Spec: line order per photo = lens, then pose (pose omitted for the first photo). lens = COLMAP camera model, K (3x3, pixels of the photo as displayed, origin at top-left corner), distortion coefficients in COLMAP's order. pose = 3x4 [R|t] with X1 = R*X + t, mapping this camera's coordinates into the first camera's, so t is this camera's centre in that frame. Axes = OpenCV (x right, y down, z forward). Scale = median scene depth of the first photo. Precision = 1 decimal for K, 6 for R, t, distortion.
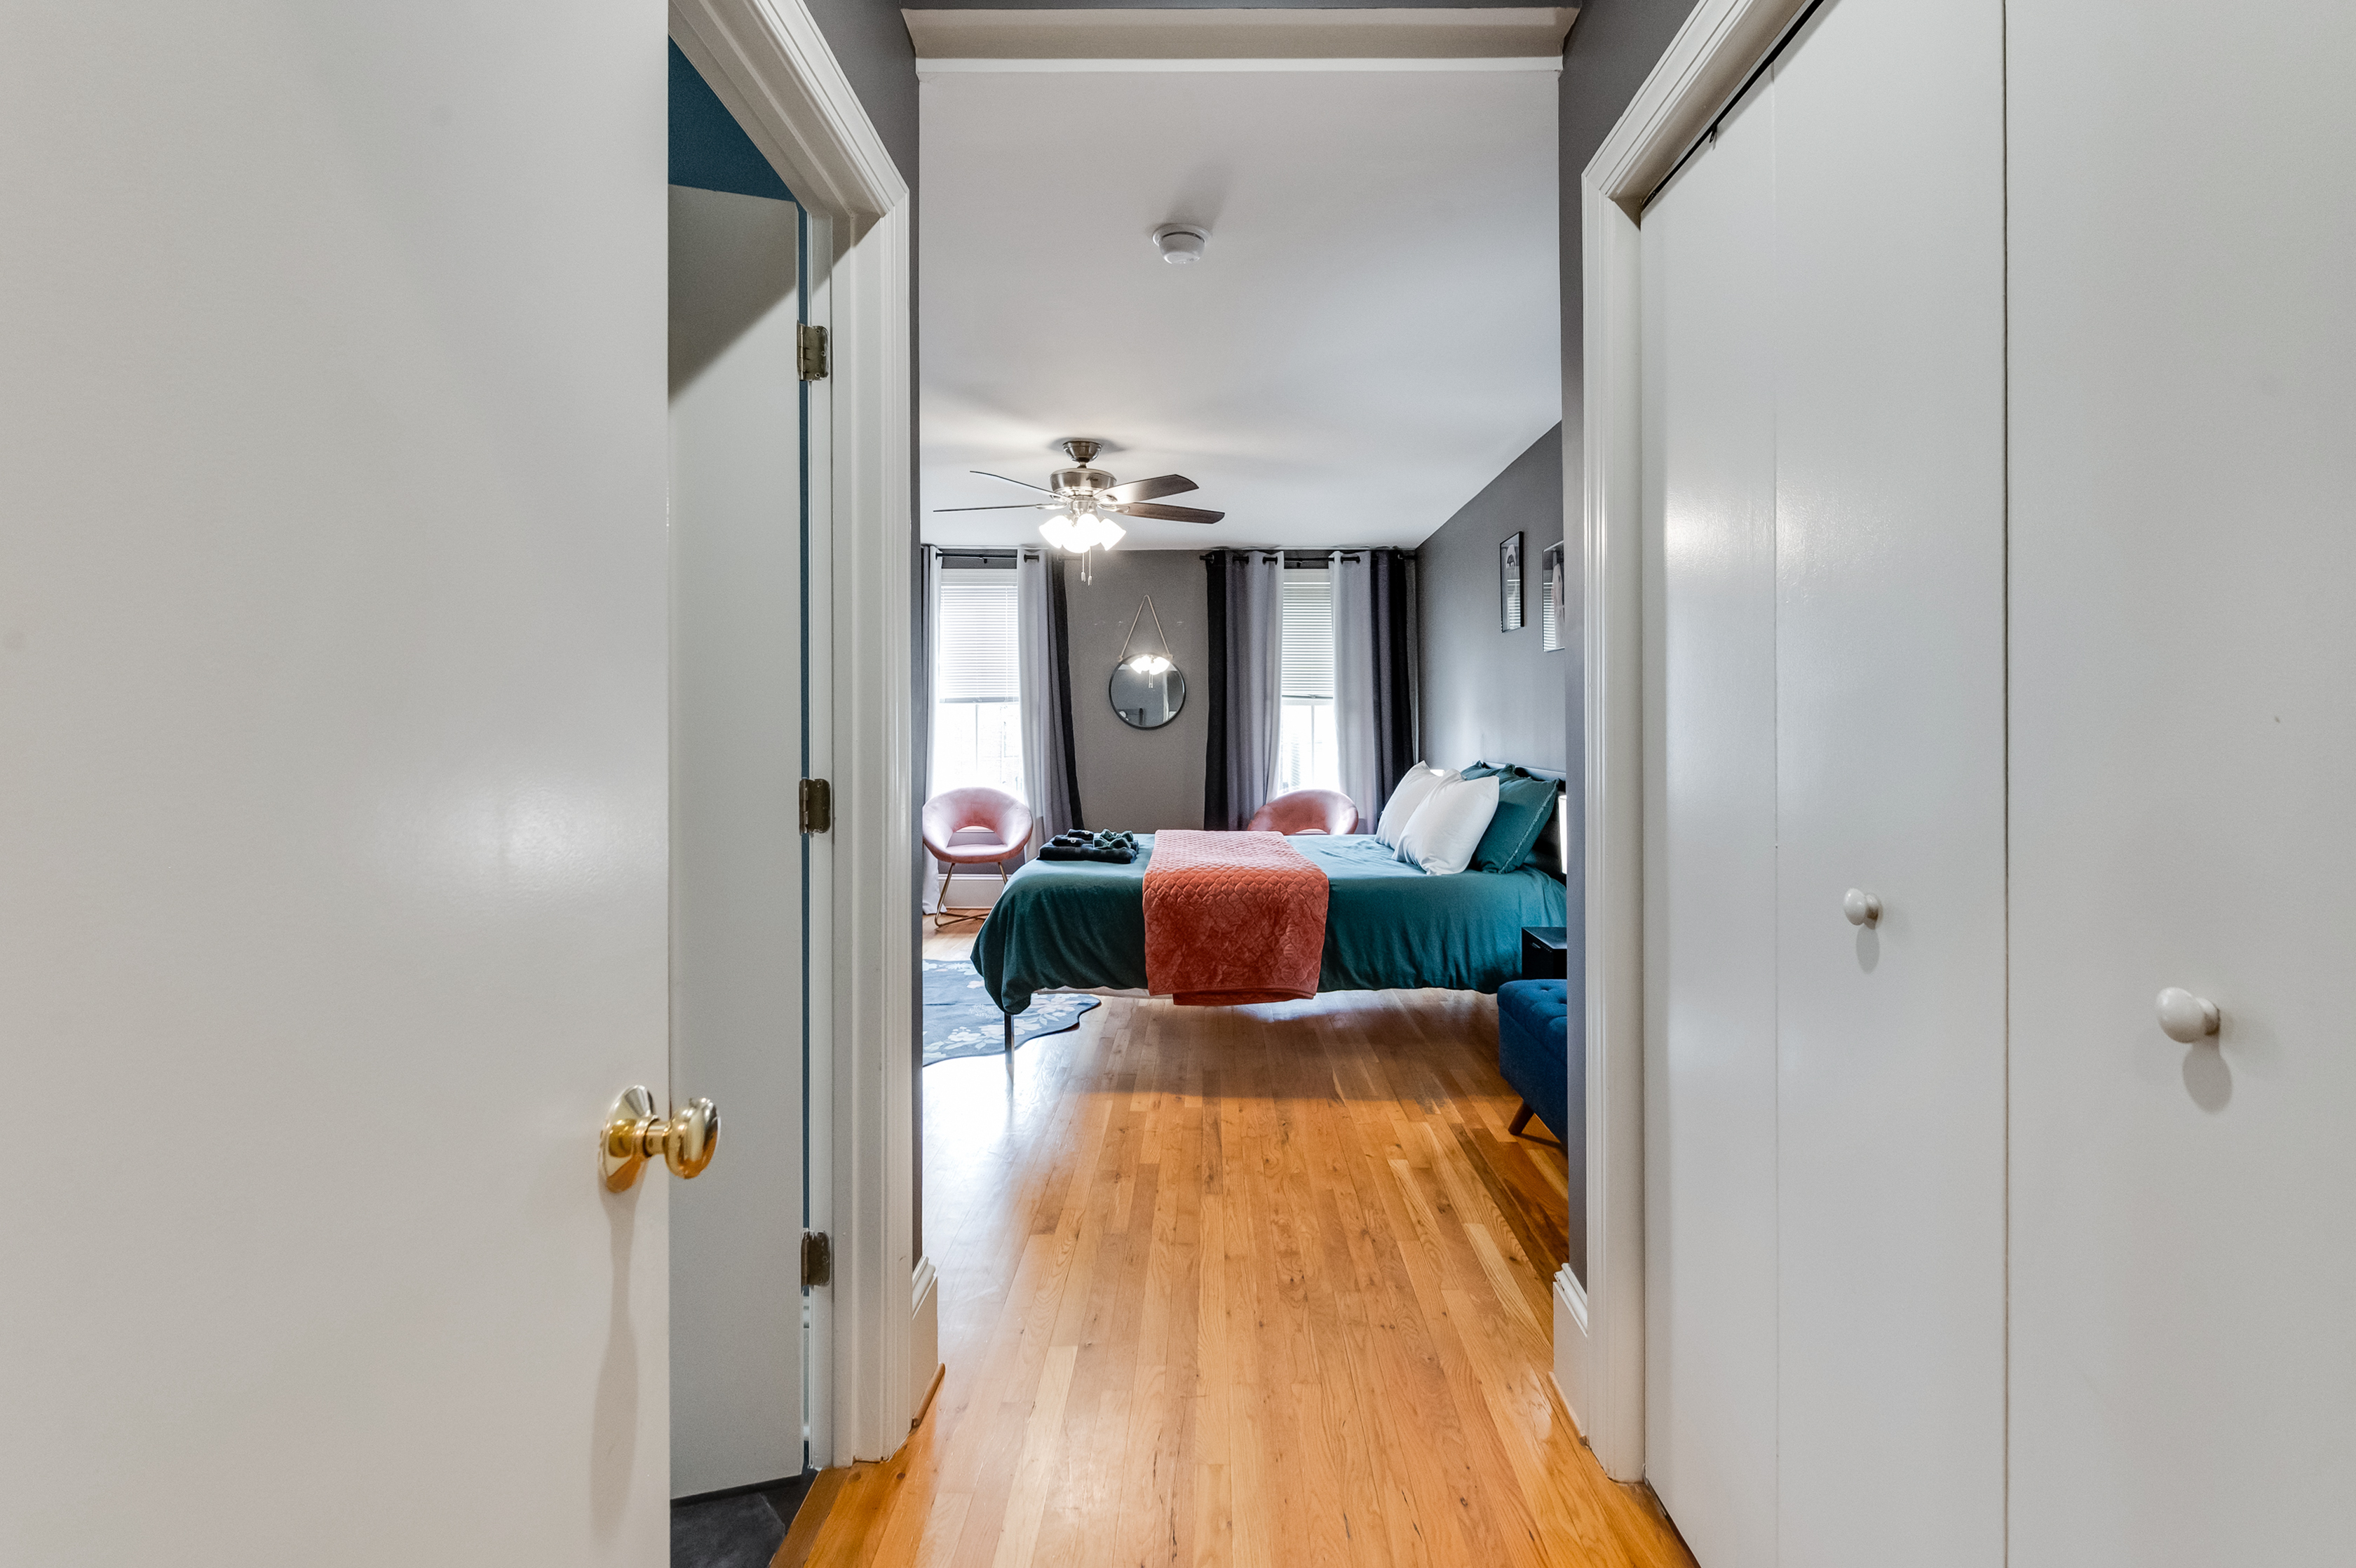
lens RADIAL K [[1034.2, 0, 1378.9], [0, 1034.2, 779.8], [0, 0, 1]] dist [0.000216, -0.000128]
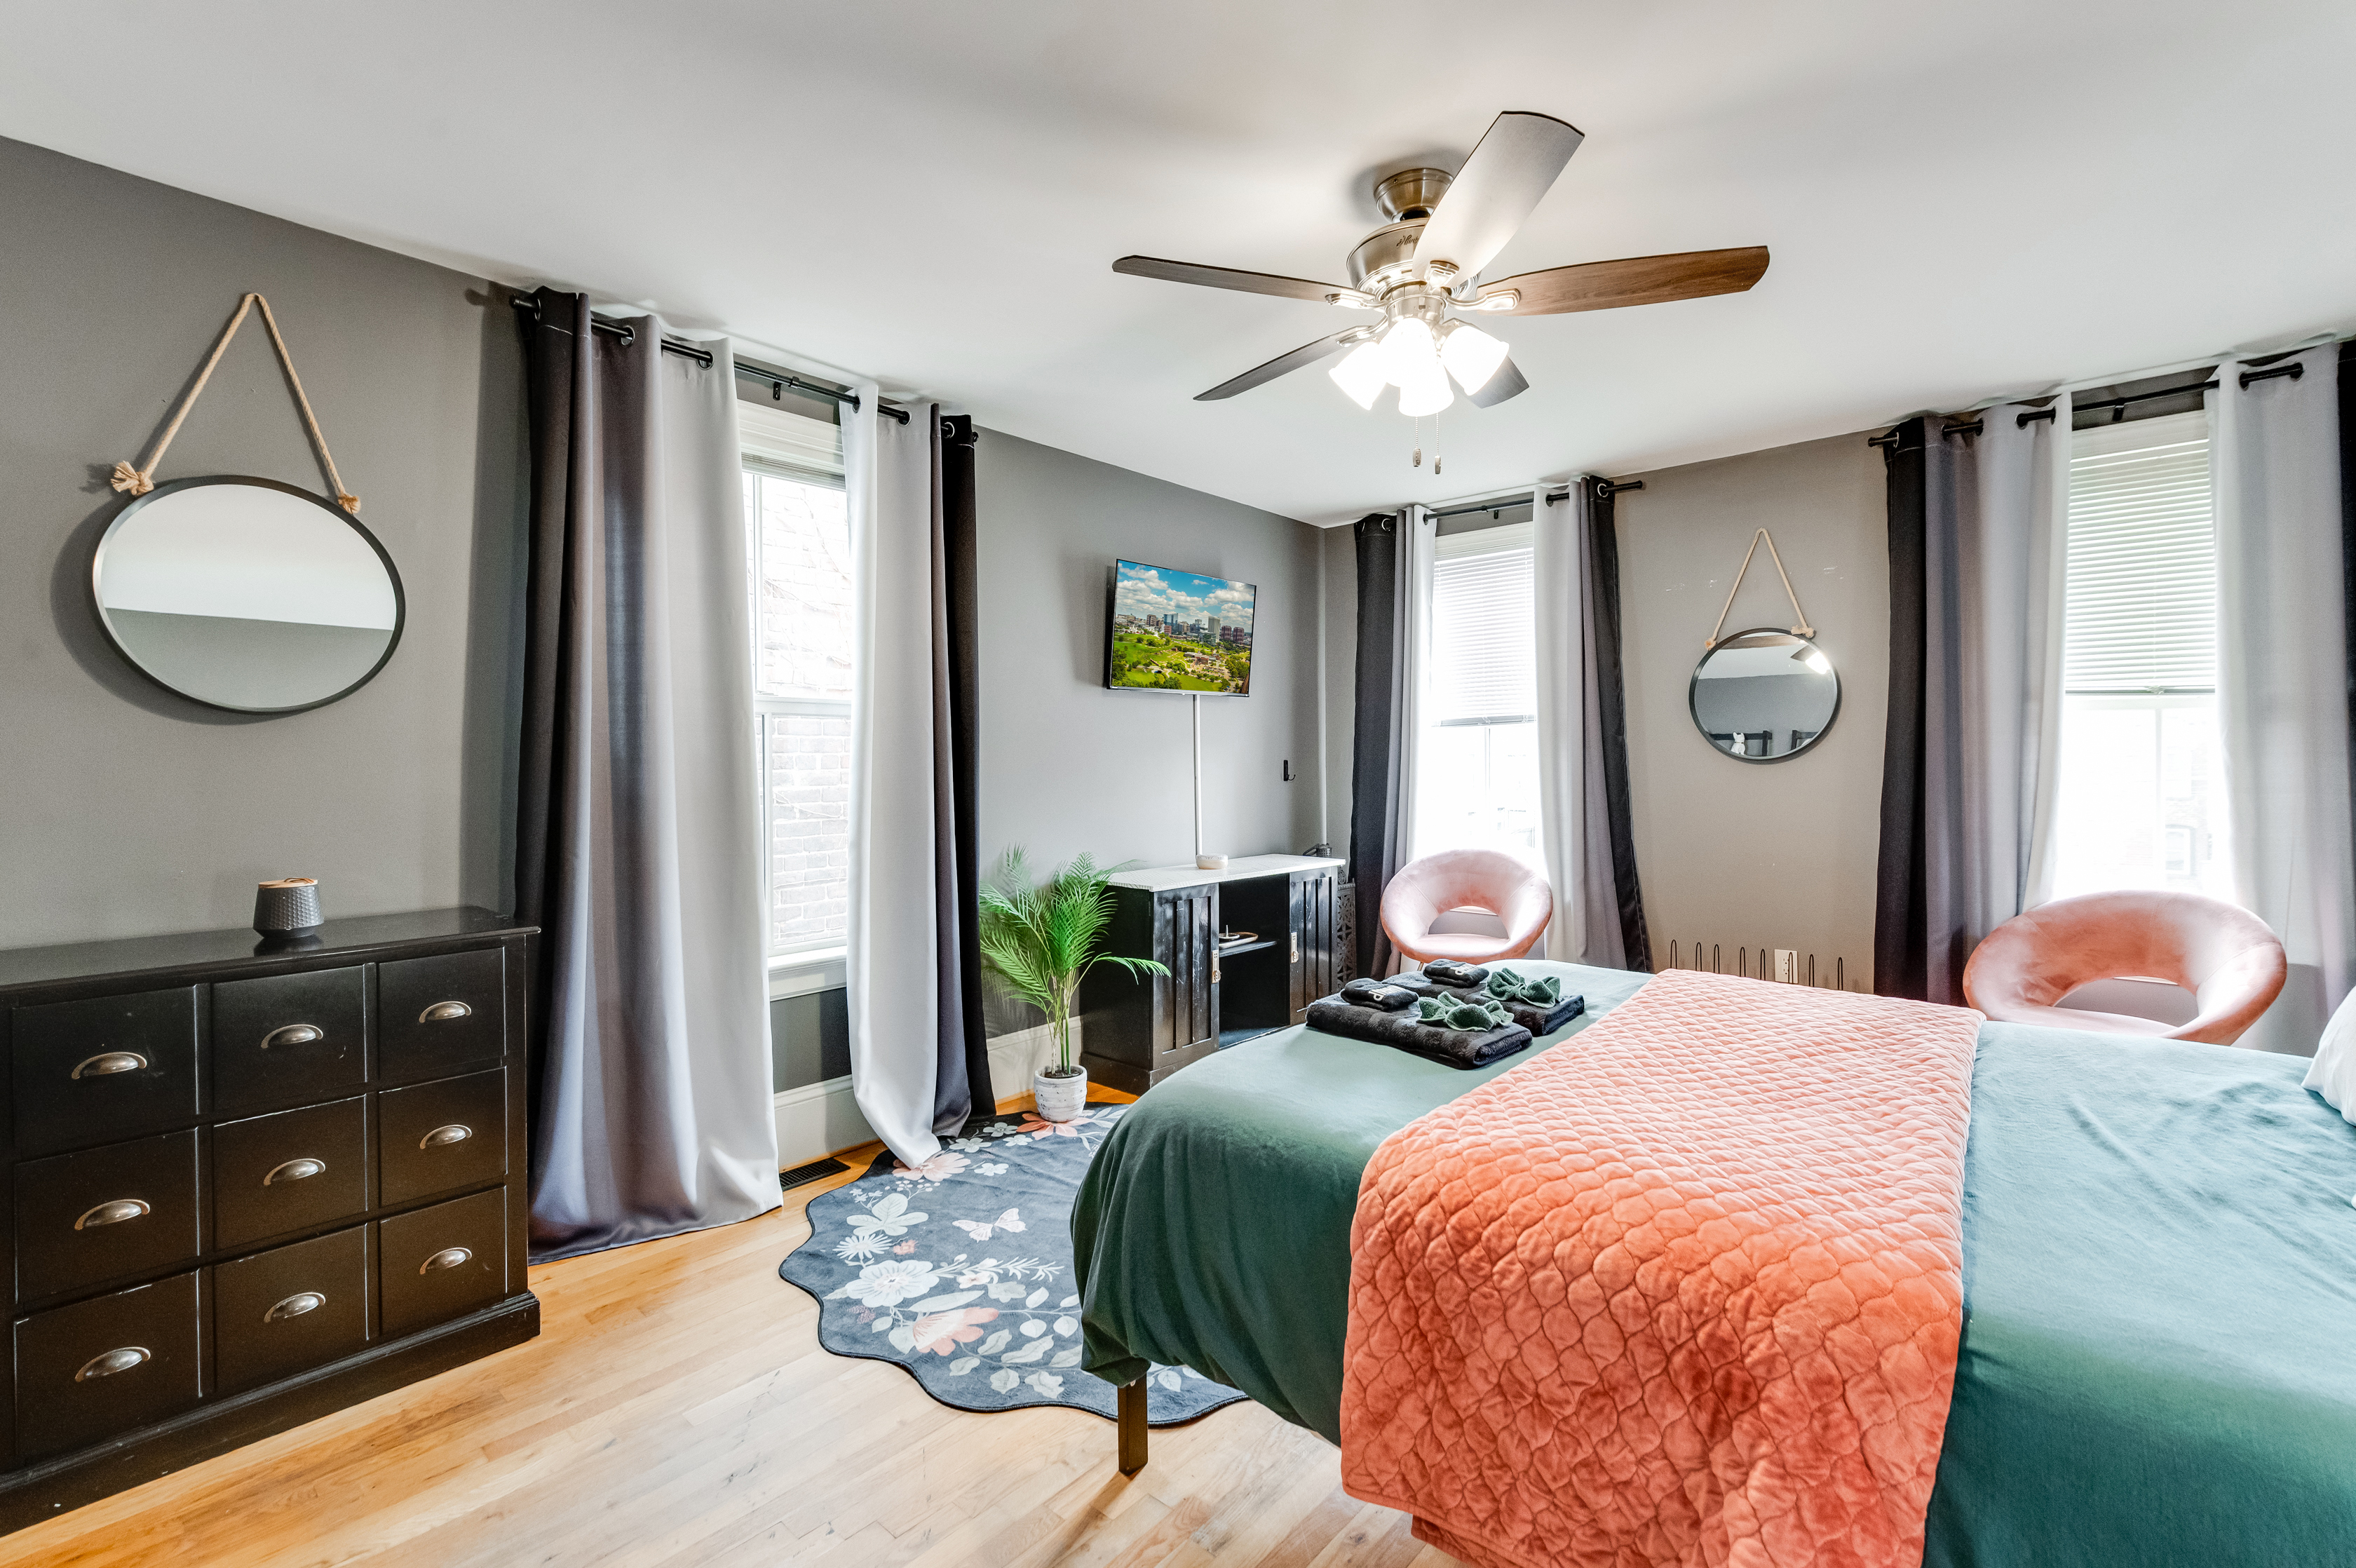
lens RADIAL K [[1070.2, 0, 1185.0], [0, 1070.2, 773.0], [0, 0, 1]] dist [0.001761, -0.000722]
pose [[0.652671, 0.004081, -0.757631, 0.027674], [-0.030855, 0.999299, -0.021198, -0.032821], [0.757013, 0.037212, 0.652339, 0.590196]]
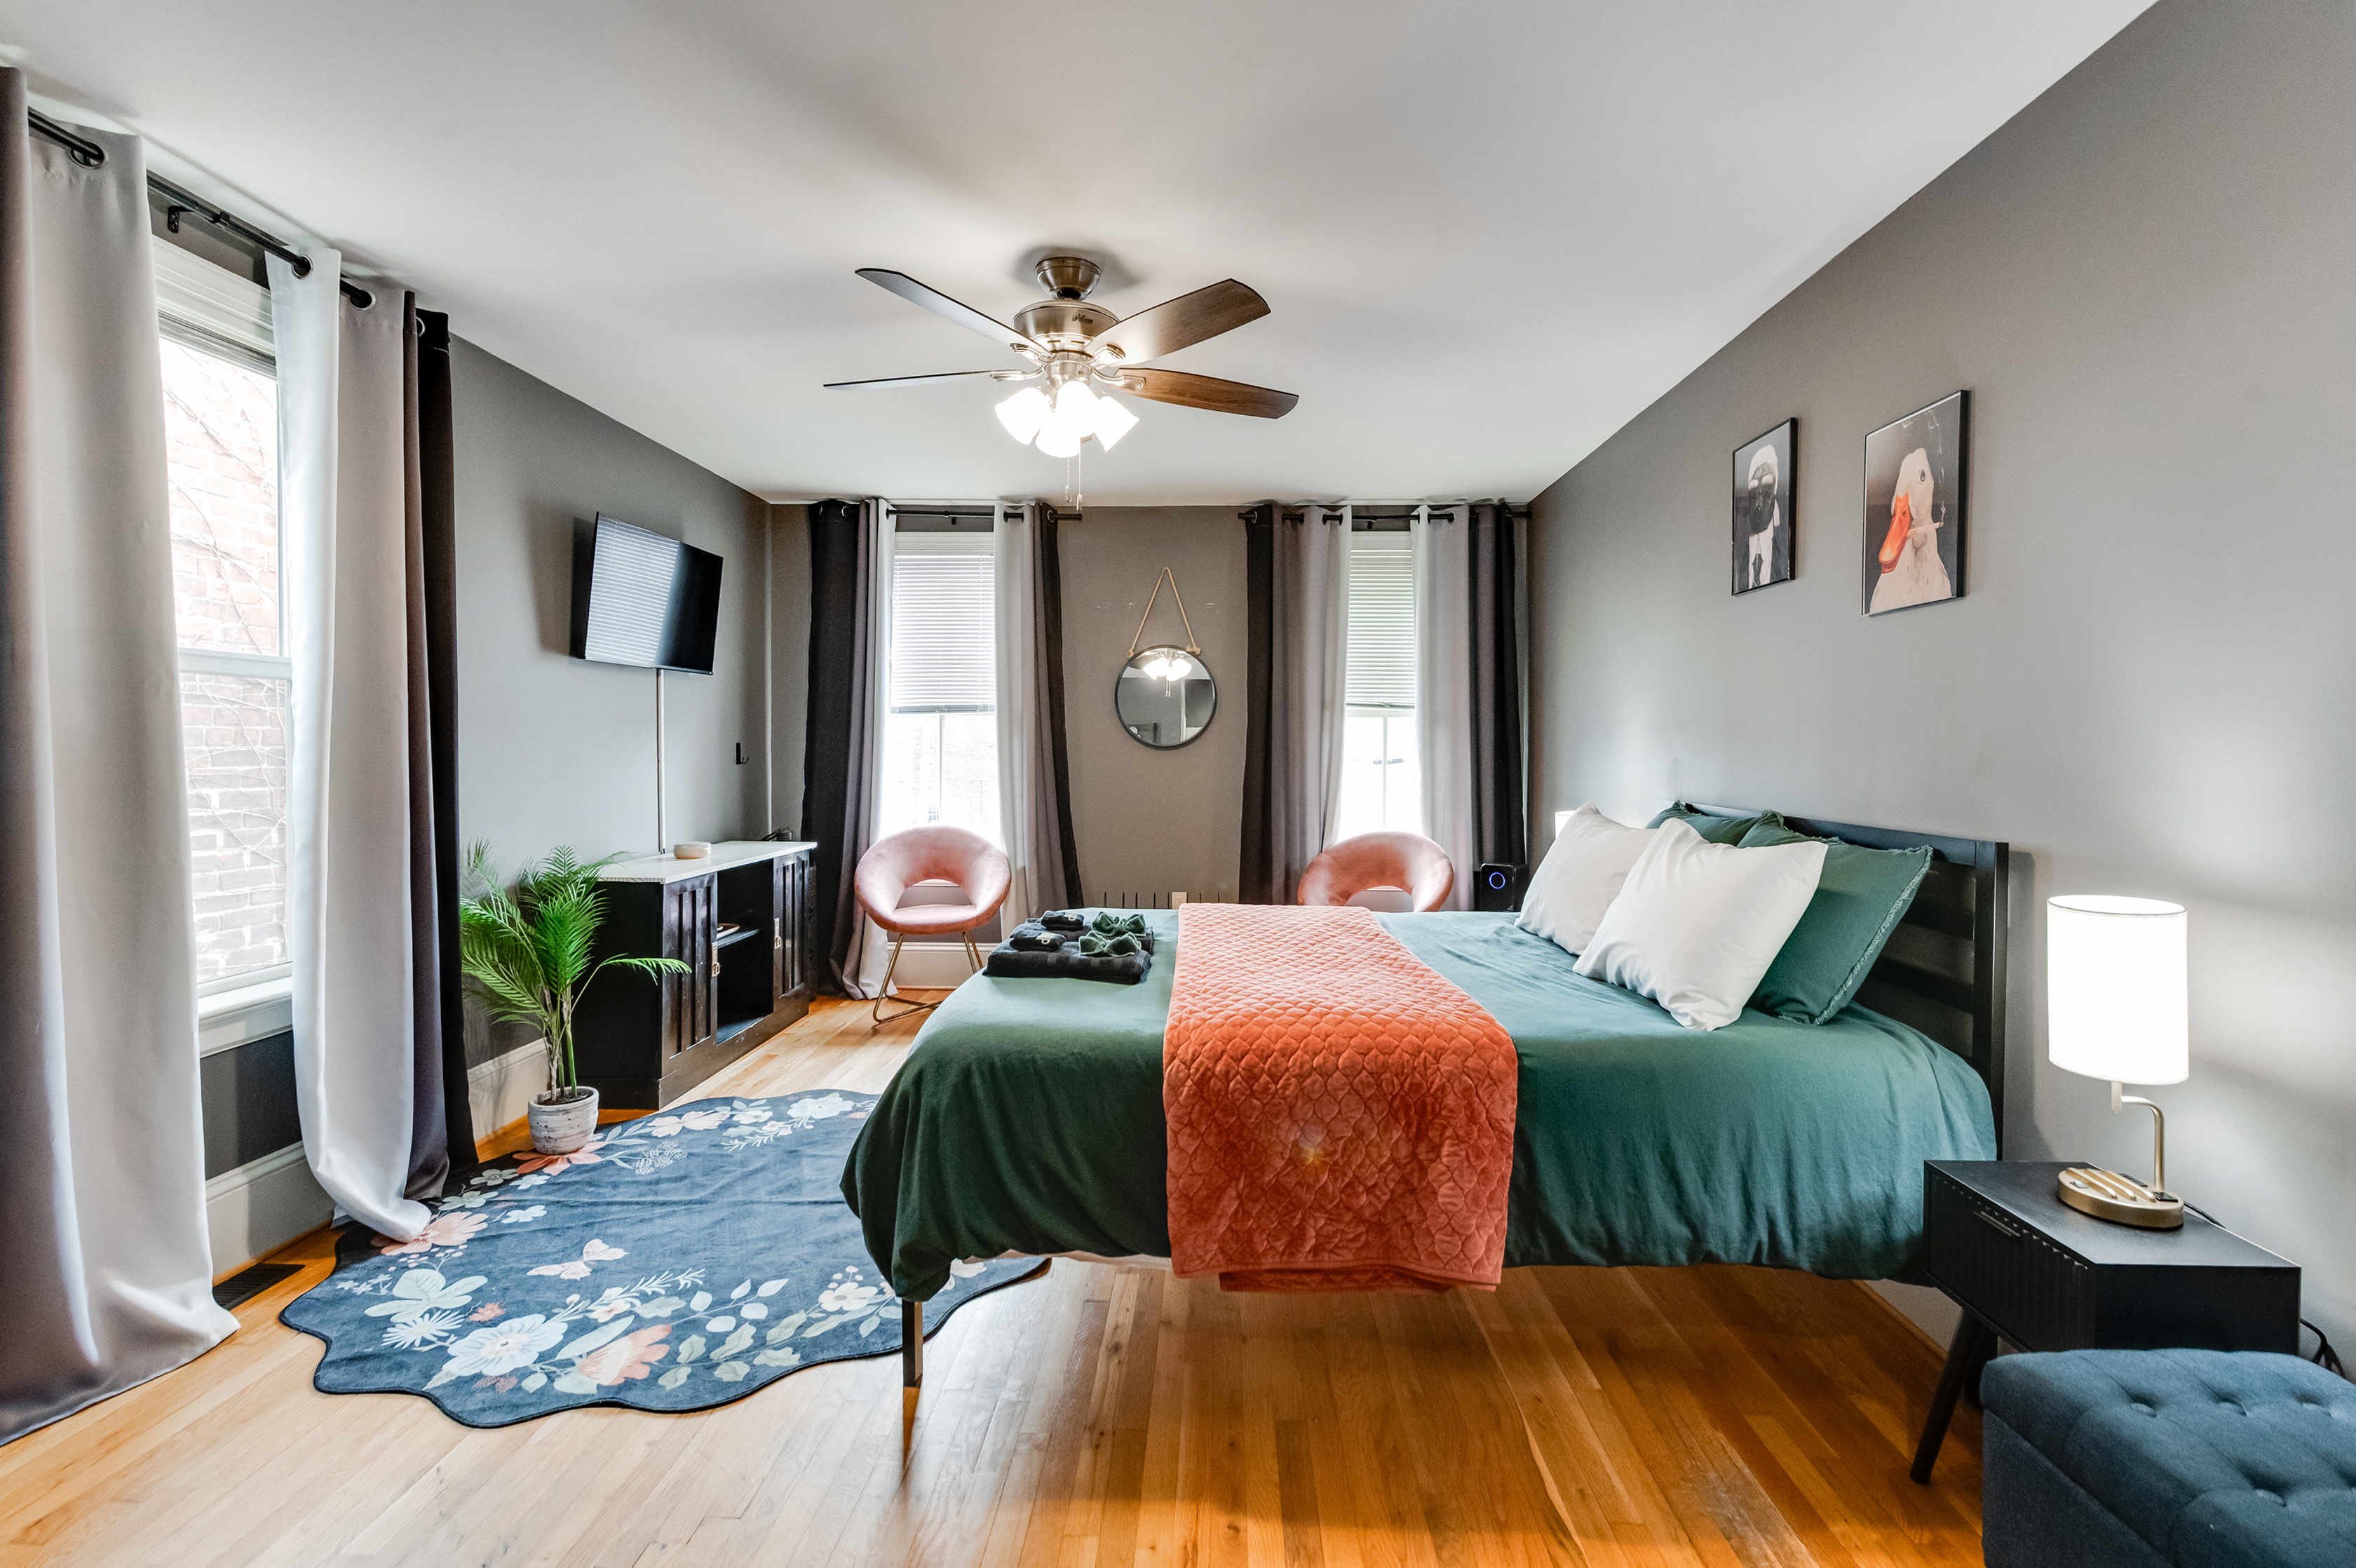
lens RADIAL K [[1055.0, 0, 1280.6], [0, 1055.0, 780.1], [0, 0, 1]] dist [0.001865, -0.000293]
pose [[0.994421, 0.007313, -0.105230, -0.099448], [-0.009180, 0.999809, -0.017264, -0.022815], [0.105084, 0.018134, 0.994298, 0.412404]]
